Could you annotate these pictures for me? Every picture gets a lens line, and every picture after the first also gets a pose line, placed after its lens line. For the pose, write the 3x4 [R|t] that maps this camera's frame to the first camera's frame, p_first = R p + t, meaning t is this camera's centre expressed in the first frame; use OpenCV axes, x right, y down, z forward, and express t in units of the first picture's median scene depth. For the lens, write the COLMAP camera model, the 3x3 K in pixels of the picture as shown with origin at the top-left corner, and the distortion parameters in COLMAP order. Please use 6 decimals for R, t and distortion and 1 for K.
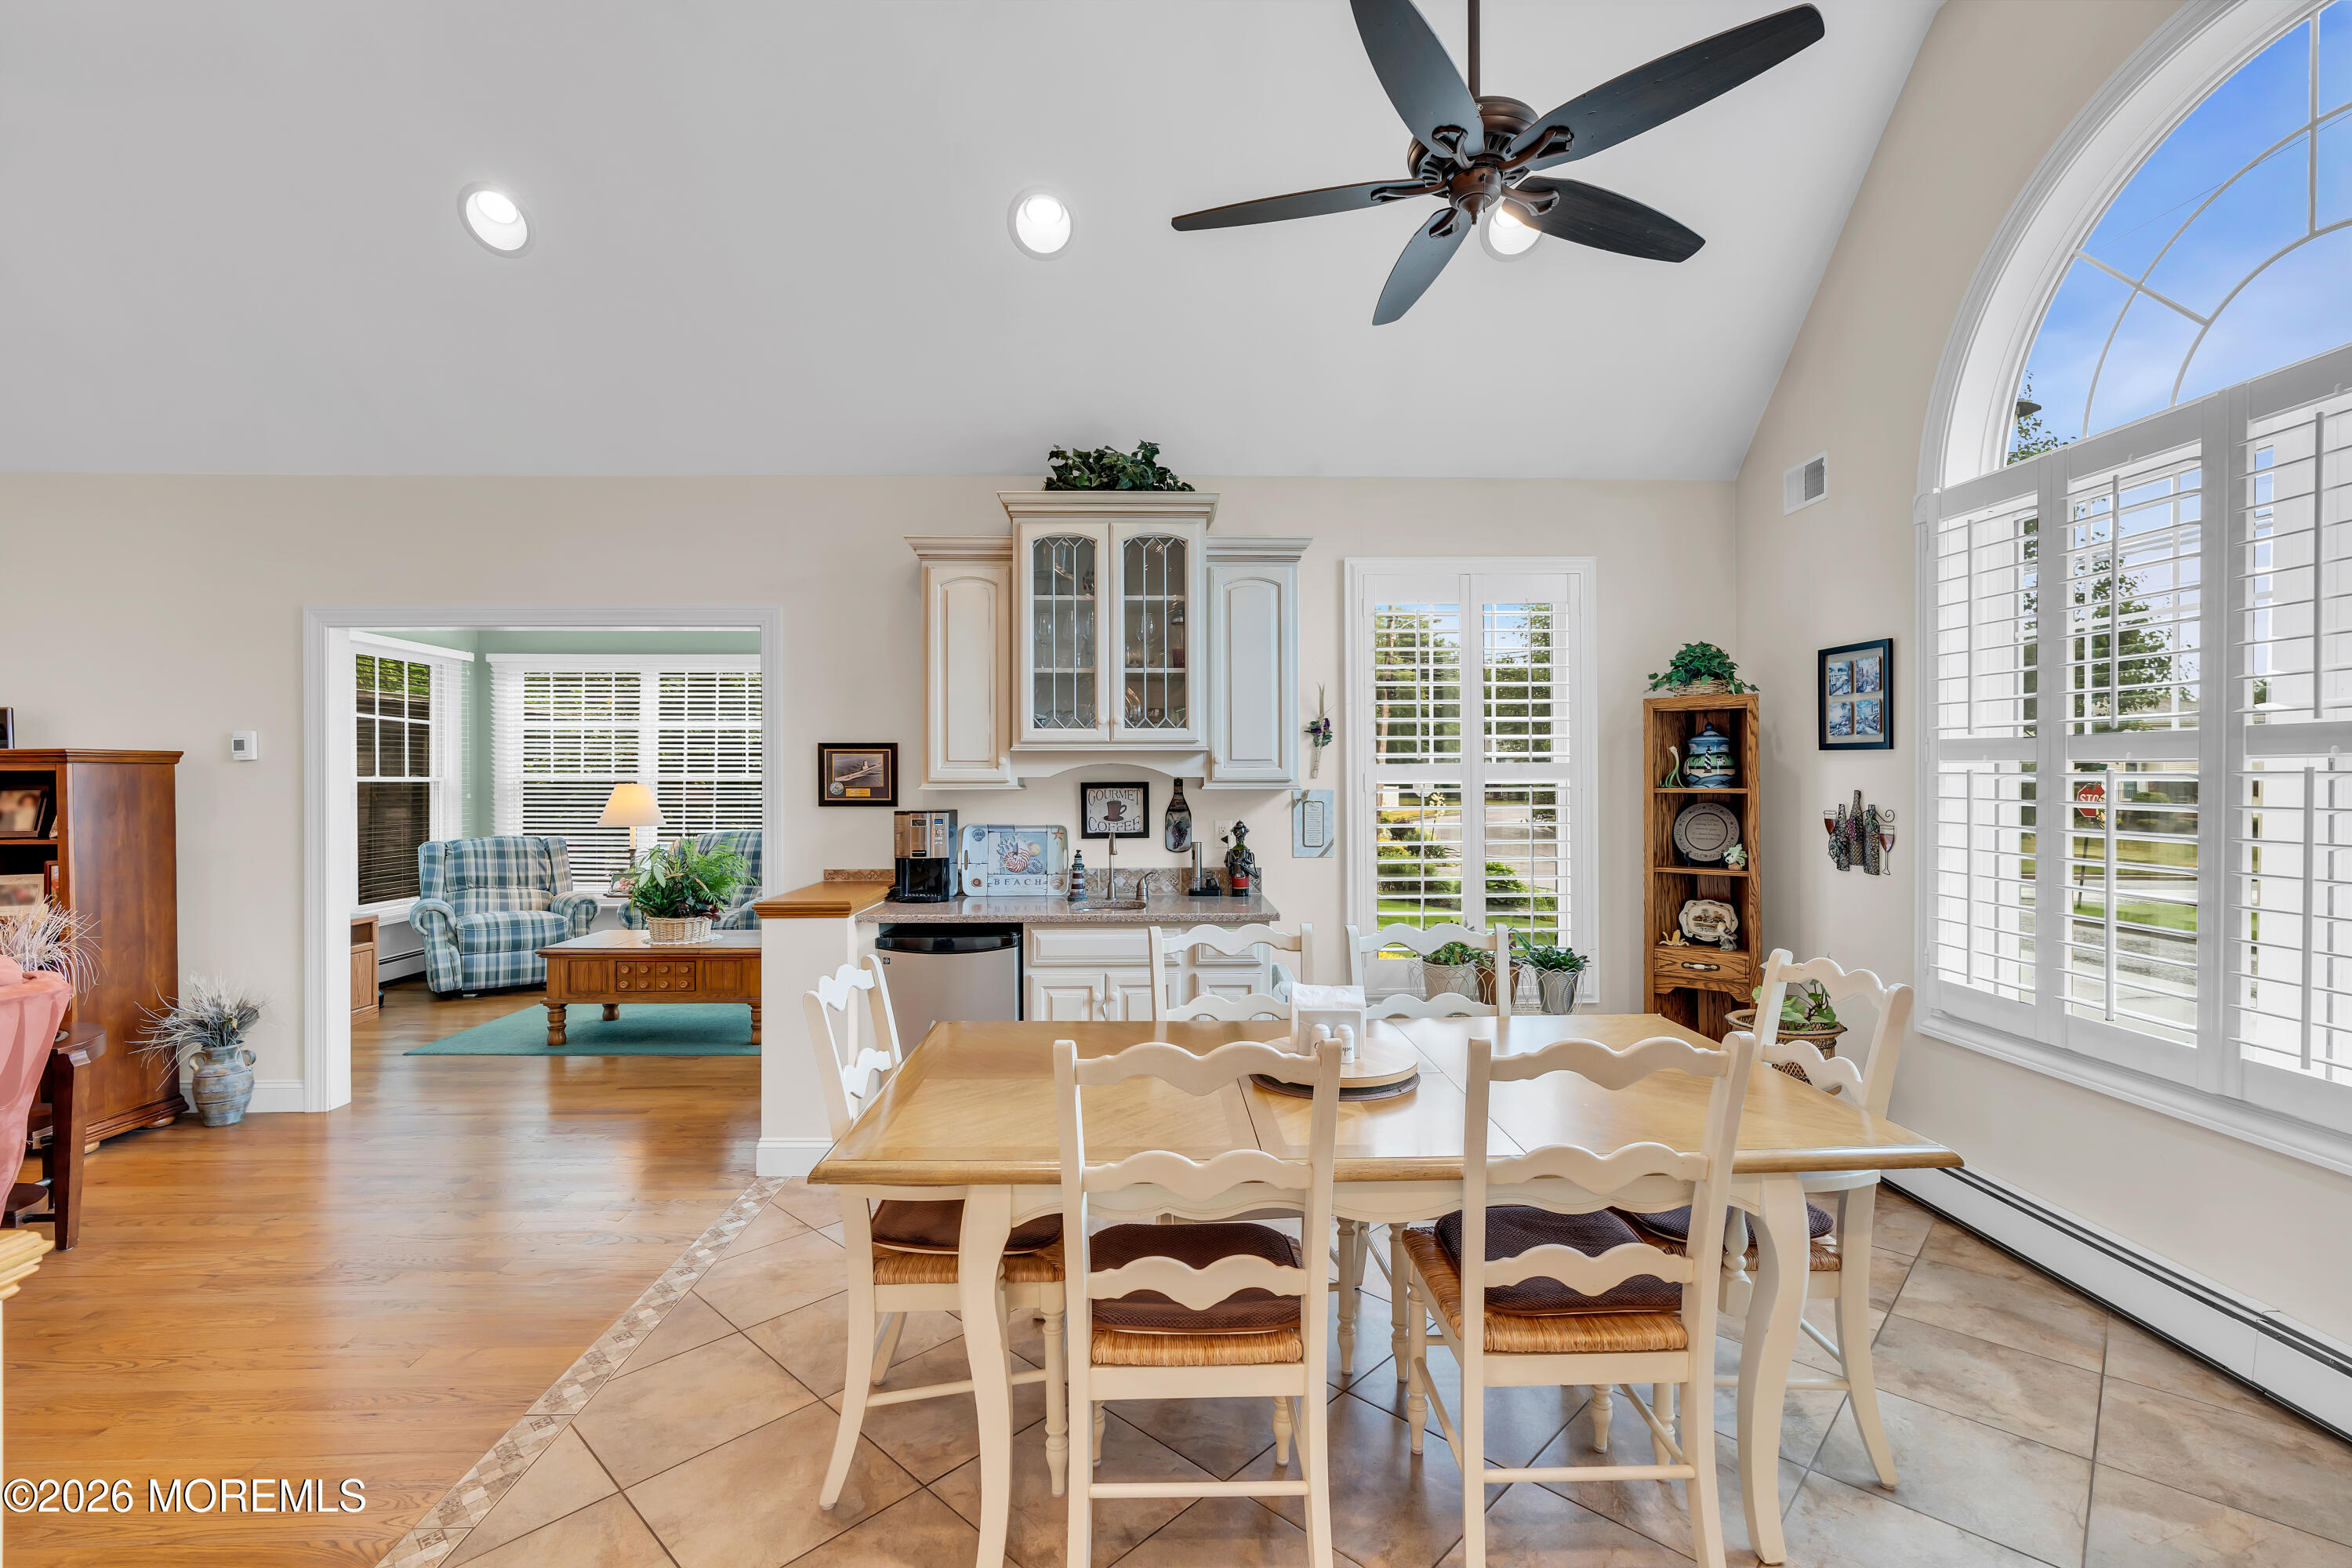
lens RADIAL K [[1065.2, 0, 1171.8], [0, 1065.2, 785.5], [0, 0, 1]] dist [-0.000672, 0.000157]
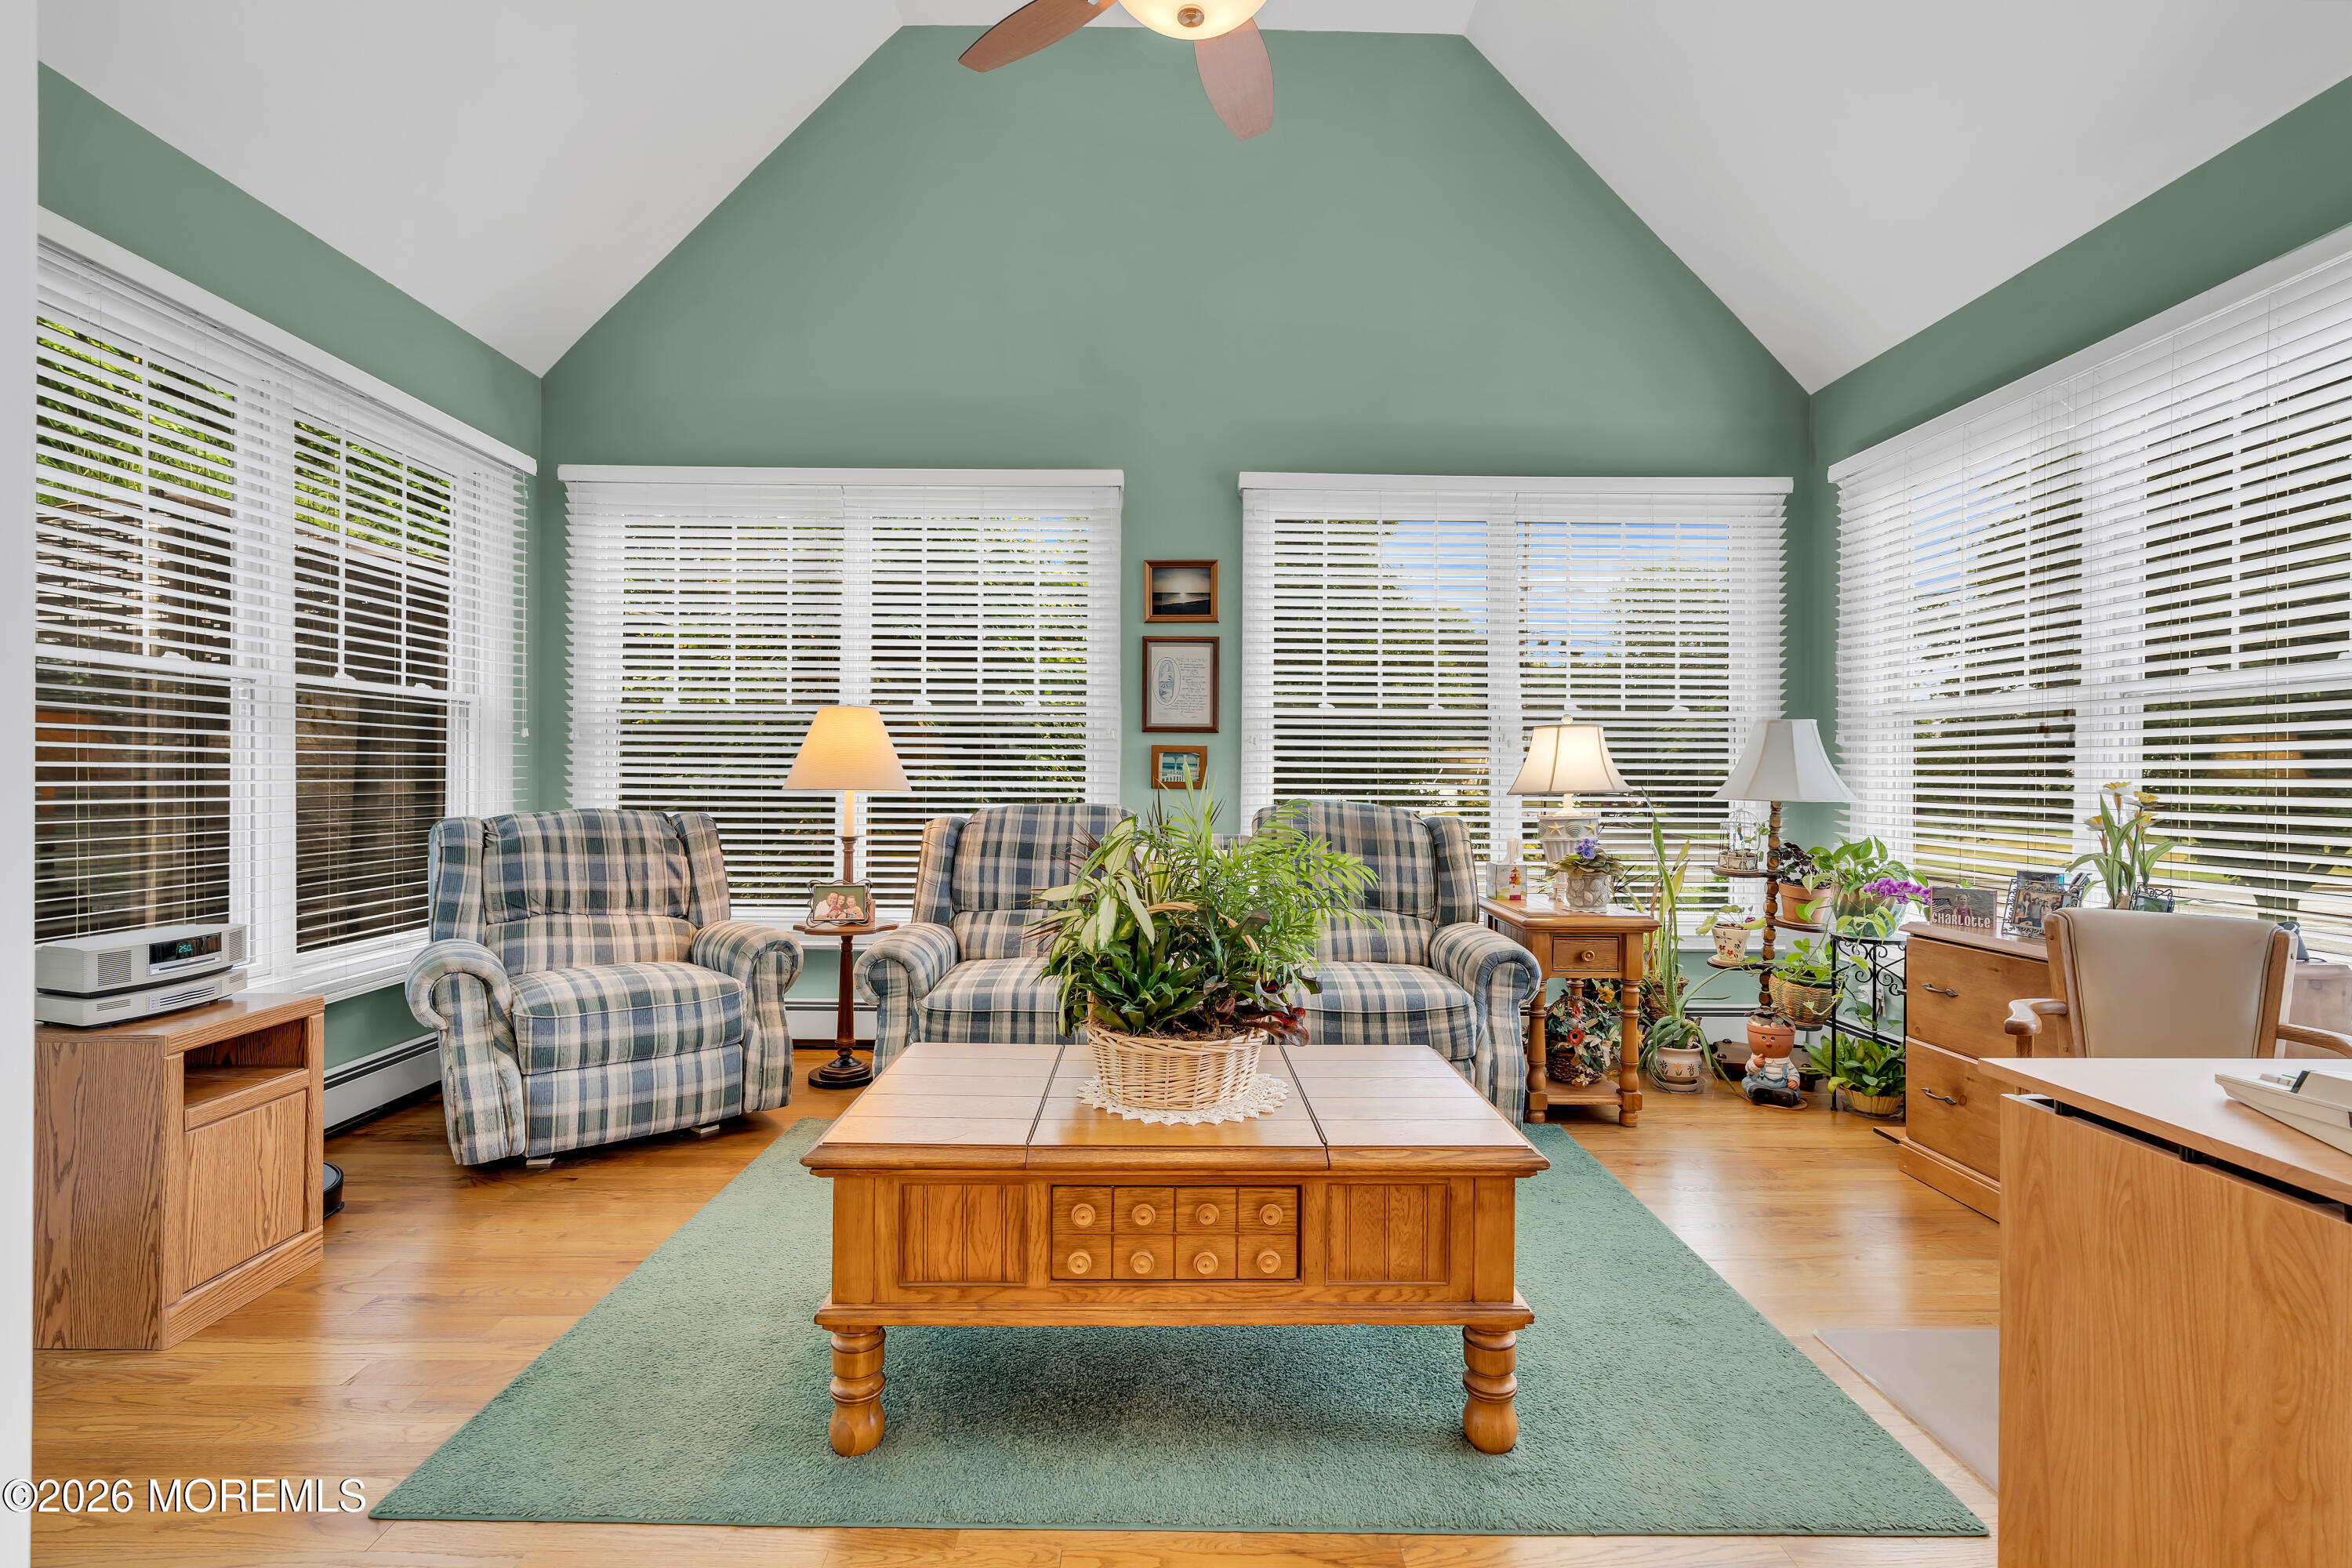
lens RADIAL K [[1065.2, 0, 1176.4], [0, 1065.2, 789.4], [0, 0, 1]] dist [-0.000672, 0.000157]
pose [[0.999951, 0.009812, -0.001151, -0.375643], [-0.009806, 0.999939, 0.005084, 0.035191], [0.001201, -0.005072, 0.999986, 0.529752]]
